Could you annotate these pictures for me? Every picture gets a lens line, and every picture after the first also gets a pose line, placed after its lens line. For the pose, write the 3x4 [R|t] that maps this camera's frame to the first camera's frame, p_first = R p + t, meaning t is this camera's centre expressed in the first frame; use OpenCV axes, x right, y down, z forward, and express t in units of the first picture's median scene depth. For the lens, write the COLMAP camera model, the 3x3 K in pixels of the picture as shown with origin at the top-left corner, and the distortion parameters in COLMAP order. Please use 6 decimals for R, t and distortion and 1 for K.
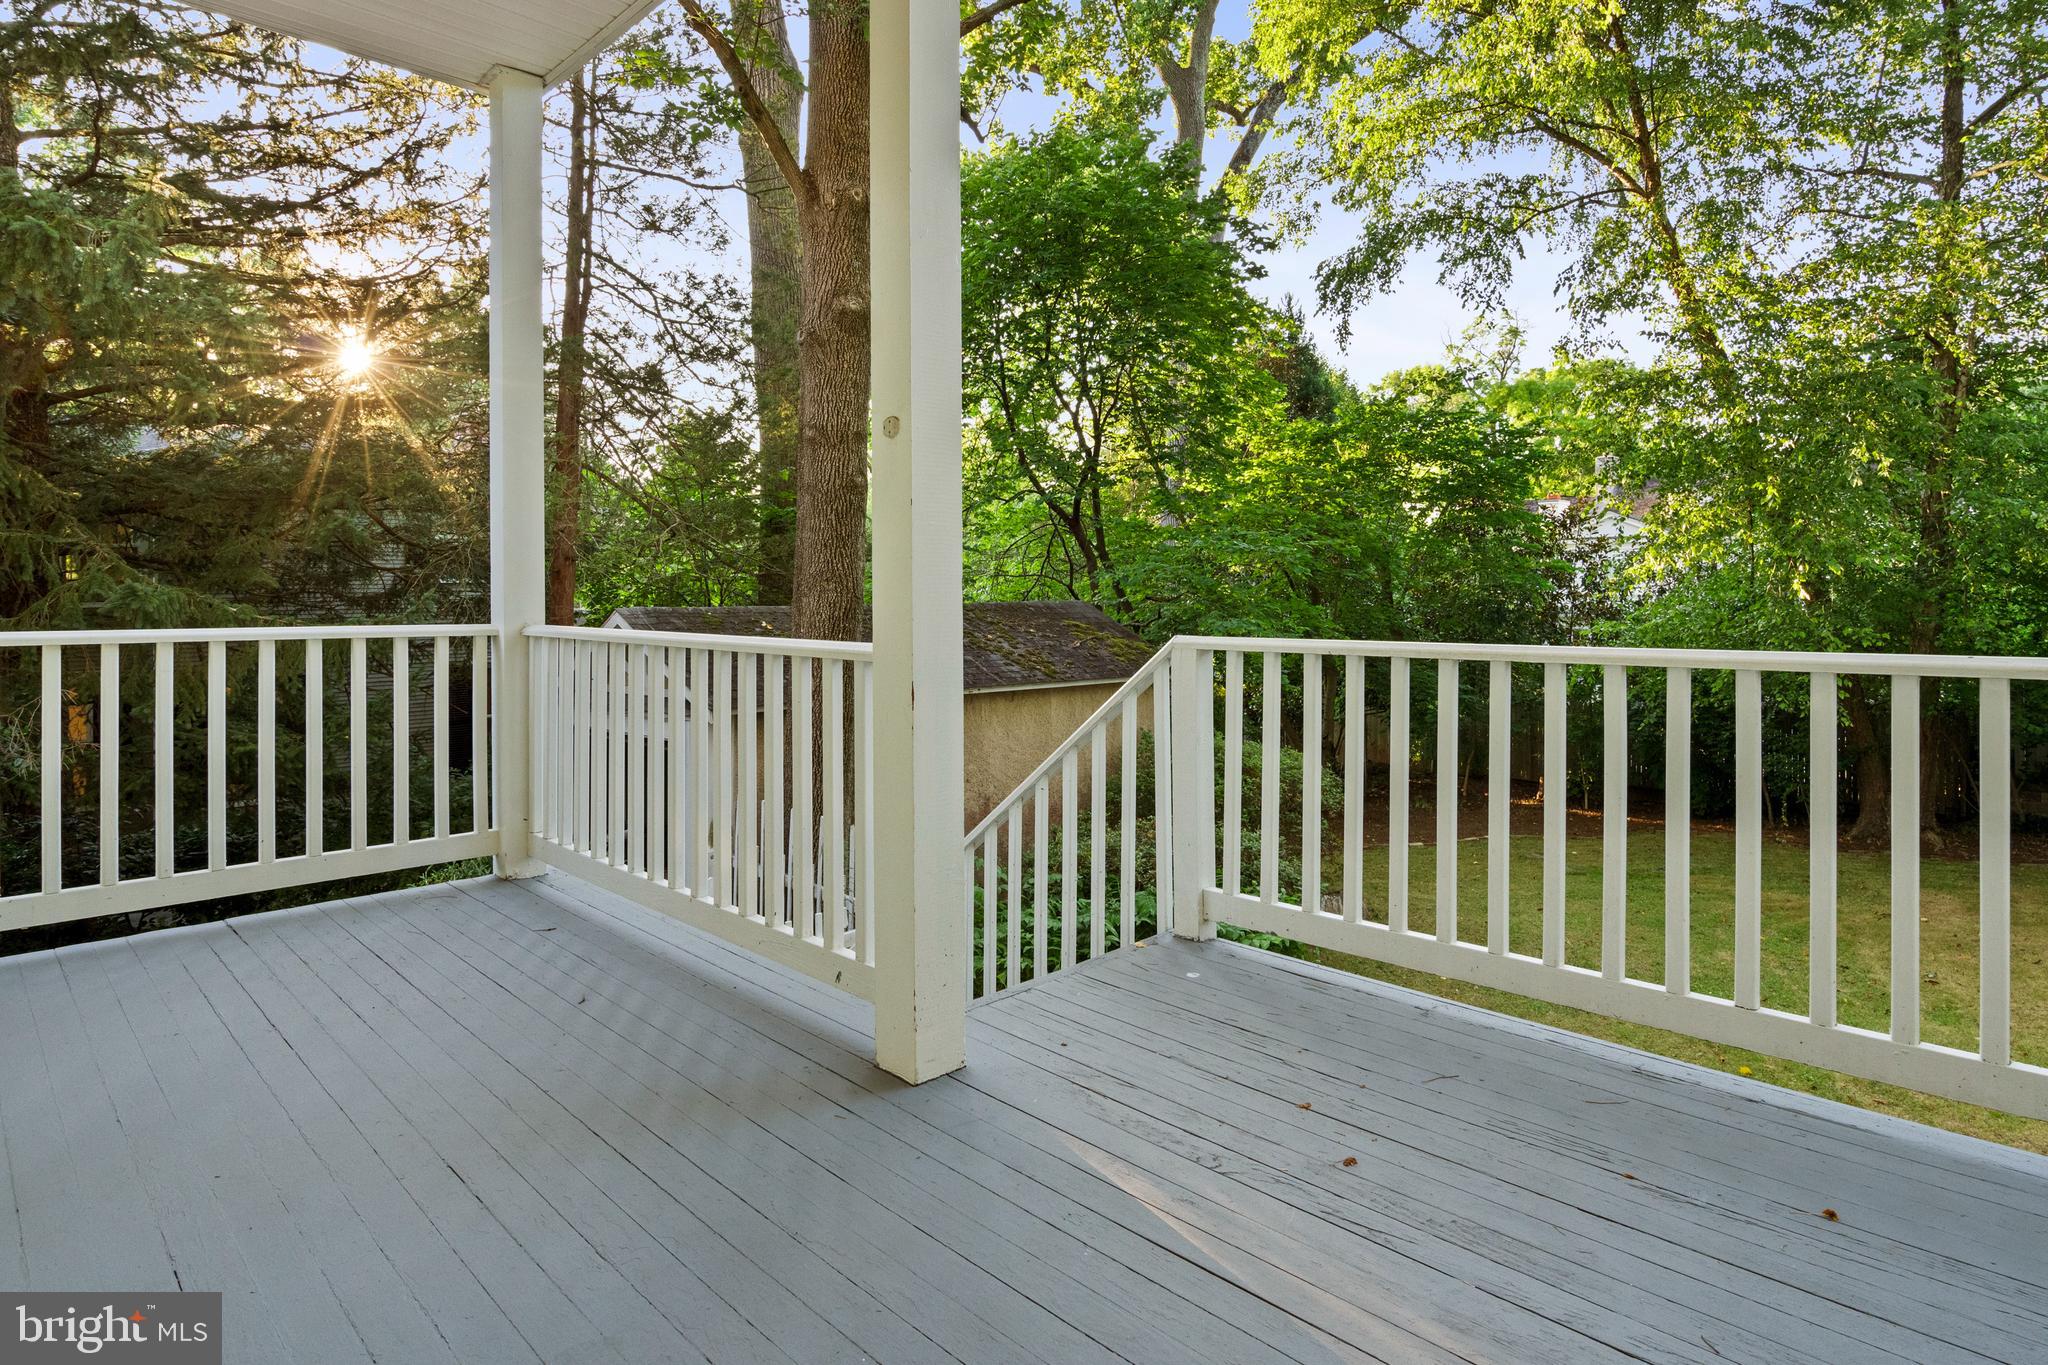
lens RADIAL K [[1059.4, 0, 1026.4], [0, 1059.4, 592.8], [0, 0, 1]] dist [-0.001394, 0.000134]
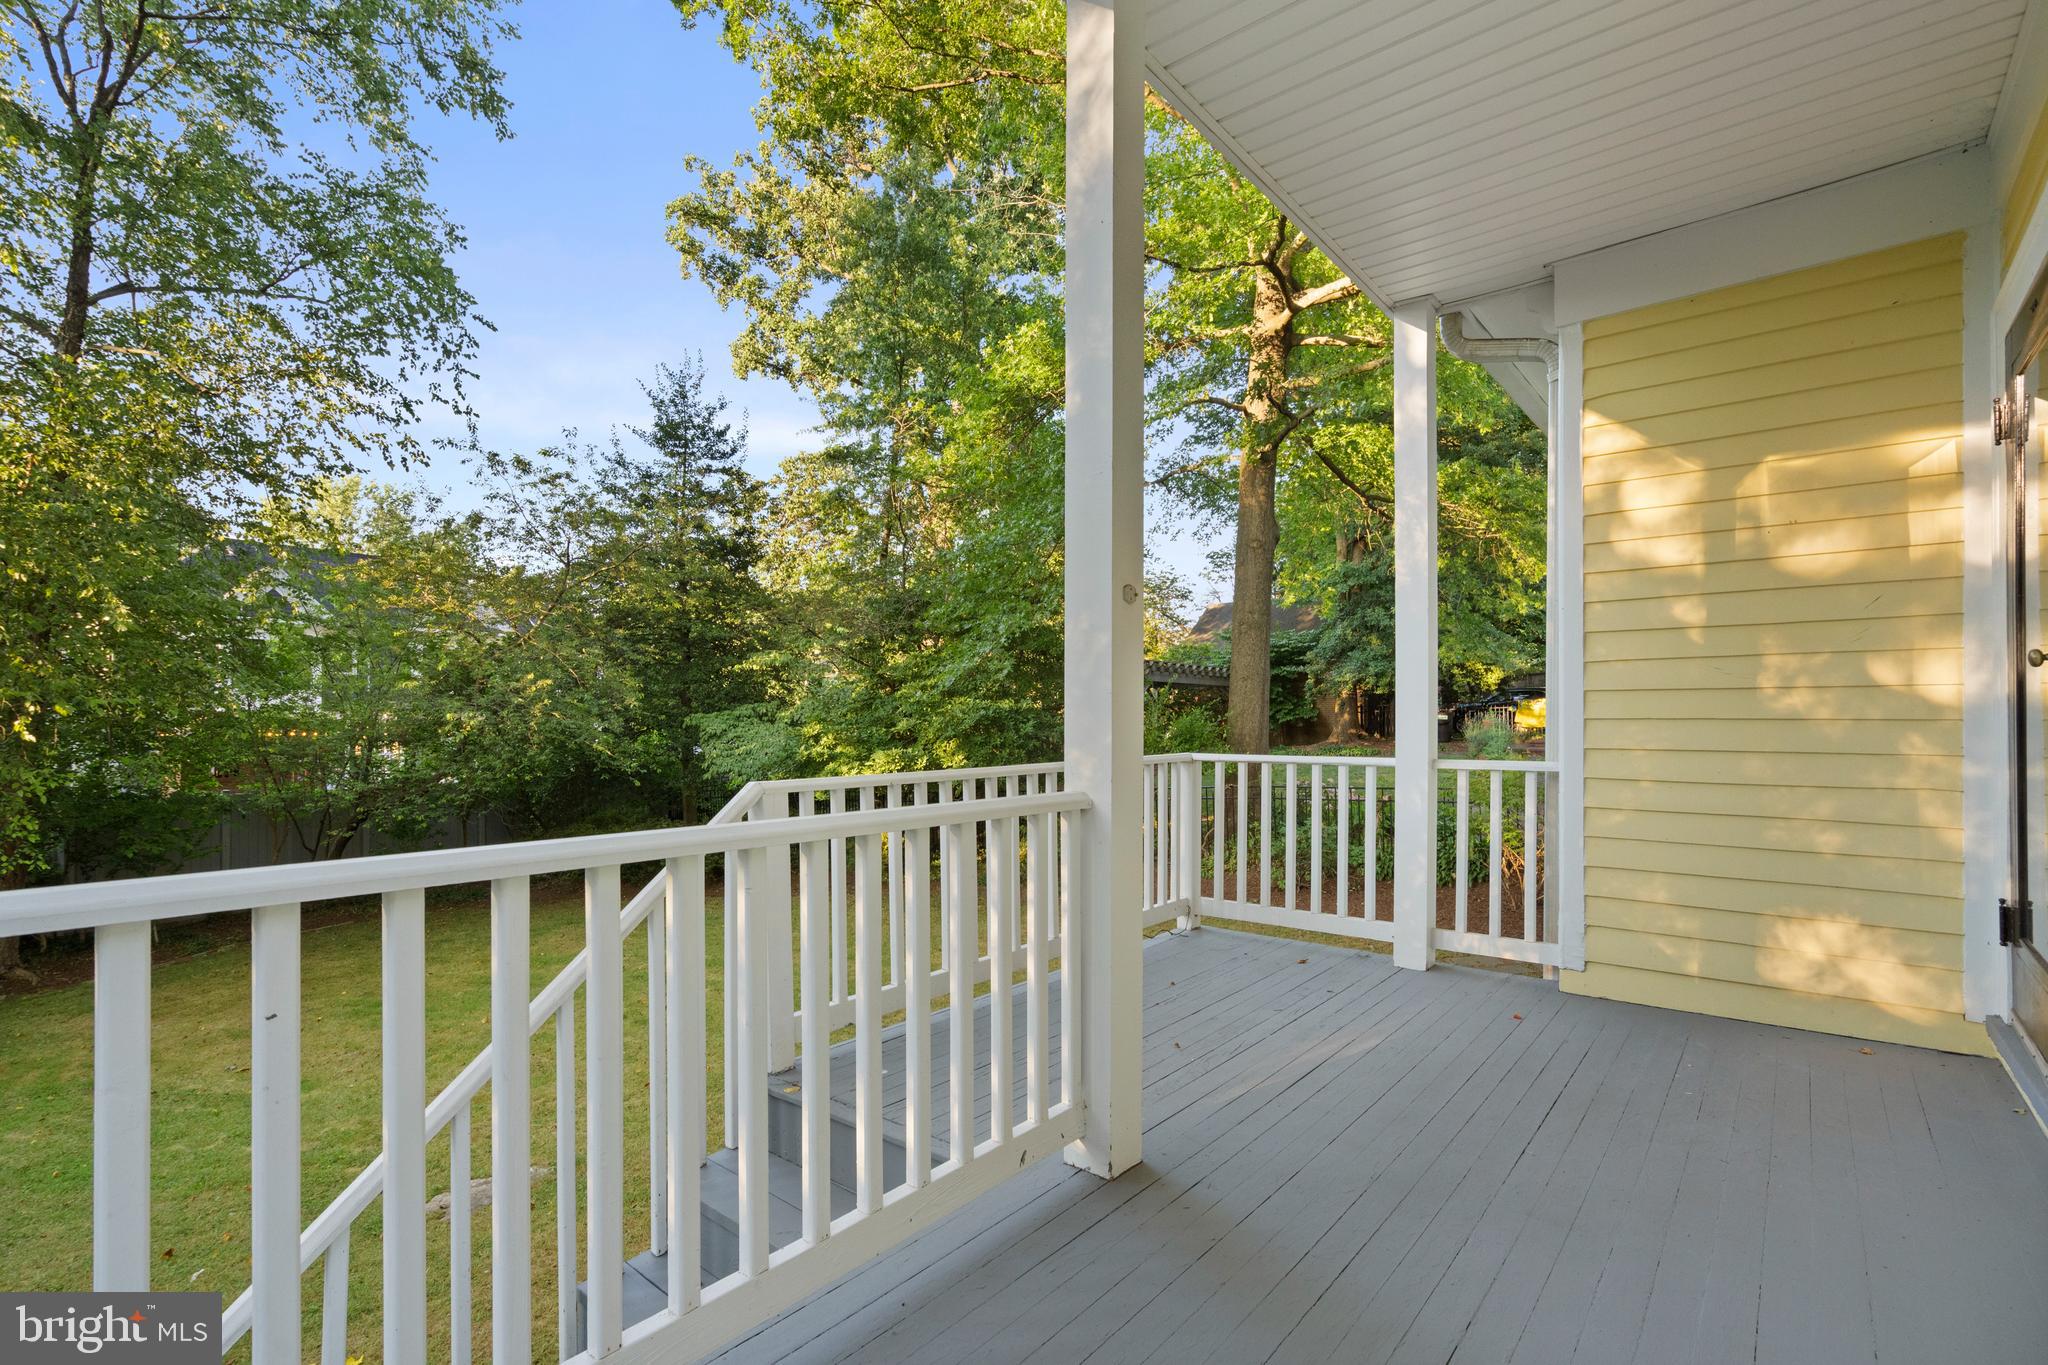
lens RADIAL K [[956.8, 0, 1025.7], [0, 956.8, 724.4], [0, 0, 1]] dist [-0.000976, -0.000074]
pose [[-0.078242, -0.003250, 0.996929, -1.425401], [0.003265, 0.999988, 0.003516, -0.022670], [-0.996929, 0.003530, -0.078230, 1.508353]]
